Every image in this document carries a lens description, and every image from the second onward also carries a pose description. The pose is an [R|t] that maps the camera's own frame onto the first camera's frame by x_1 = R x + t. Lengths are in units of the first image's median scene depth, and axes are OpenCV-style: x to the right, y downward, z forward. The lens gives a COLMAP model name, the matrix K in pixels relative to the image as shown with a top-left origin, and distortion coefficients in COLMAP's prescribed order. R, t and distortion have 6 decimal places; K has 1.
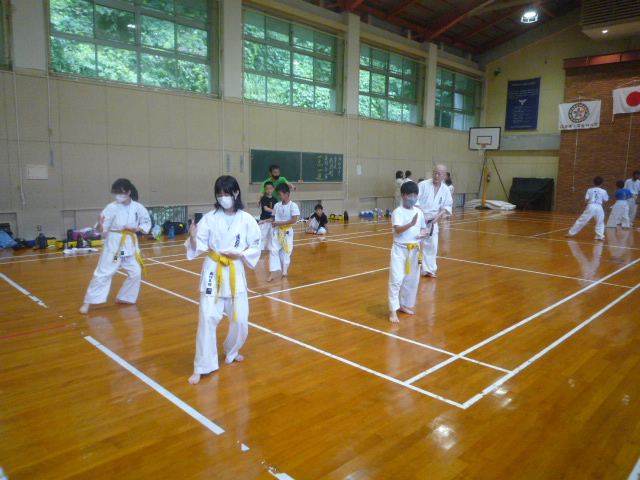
lens RADIAL K [[476.7, 0, 320.0], [0, 476.7, 240.0], [0, 0, 1]] dist [-0.002966, -0.040561]
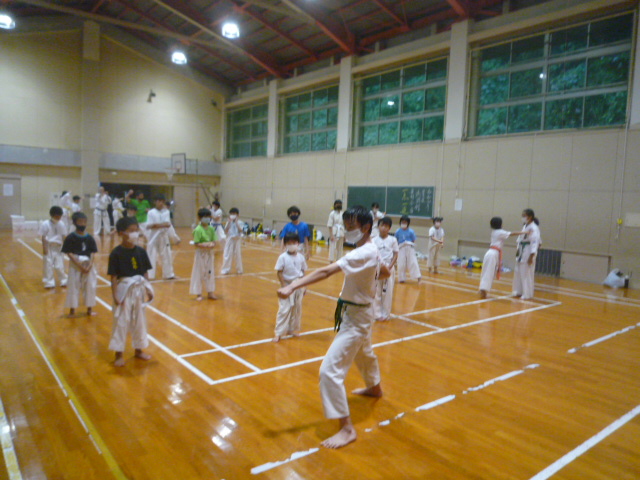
lens RADIAL K [[476.7, 0, 320.0], [0, 476.7, 240.0], [0, 0, 1]] dist [-0.002966, -0.040561]
pose [[-0.117238, 0.060933, -0.991233, 1.097870], [-0.185379, 0.979230, 0.082121, -0.134383], [0.975648, 0.193382, -0.103507, 1.041766]]
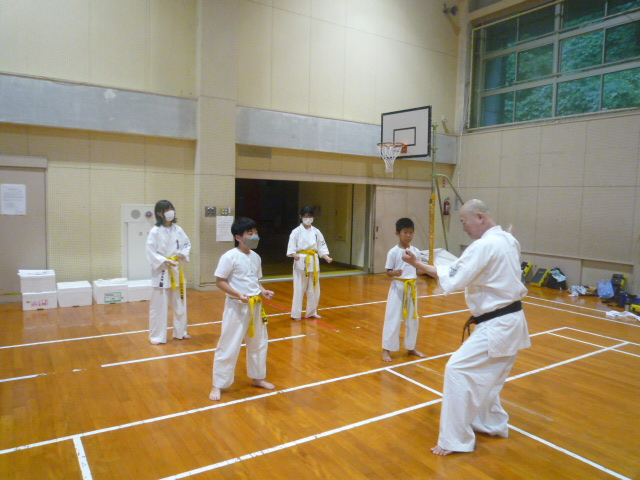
lens RADIAL K [[476.7, 0, 320.0], [0, 476.7, 240.0], [0, 0, 1]] dist [-0.002966, -0.040561]
pose [[-0.201482, 0.059273, -0.977697, 0.230330], [-0.175234, 0.979882, 0.095517, -0.055939], [0.963690, 0.190571, -0.187042, 0.379412]]
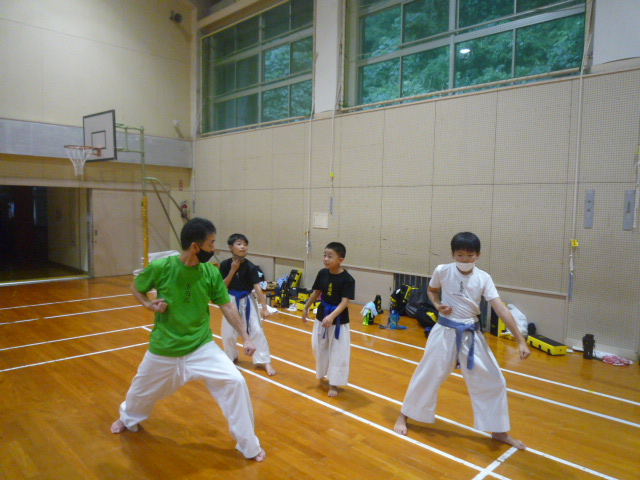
lens RADIAL K [[478.8, 0, 320.0], [0, 478.8, 240.0], [0, 0, 1]] dist [0.004435, -0.039154]
pose [[0.005960, 0.050615, -0.998700, 0.224480], [-0.167046, 0.984735, 0.048910, -0.104039], [0.985931, 0.166538, 0.014324, 0.680315]]
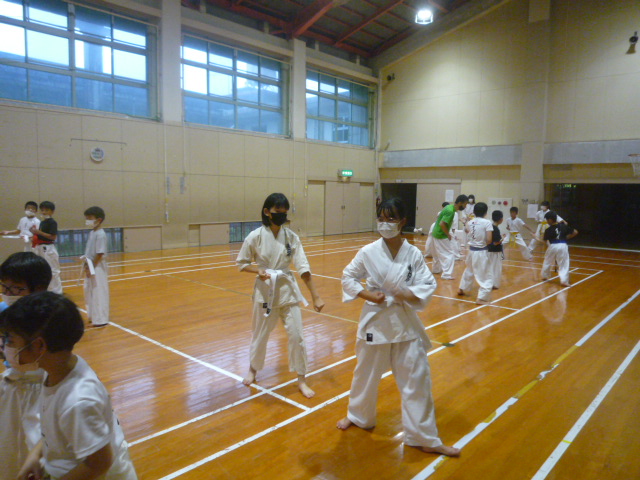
lens RADIAL K [[476.7, 0, 320.0], [0, 476.7, 240.0], [0, 0, 1]] dist [-0.002966, -0.040561]
pose [[-0.998487, -0.026714, -0.048066, 0.211579], [-0.037793, 0.968298, 0.246923, -0.189346], [0.039946, 0.248366, -0.967842, 1.271138]]
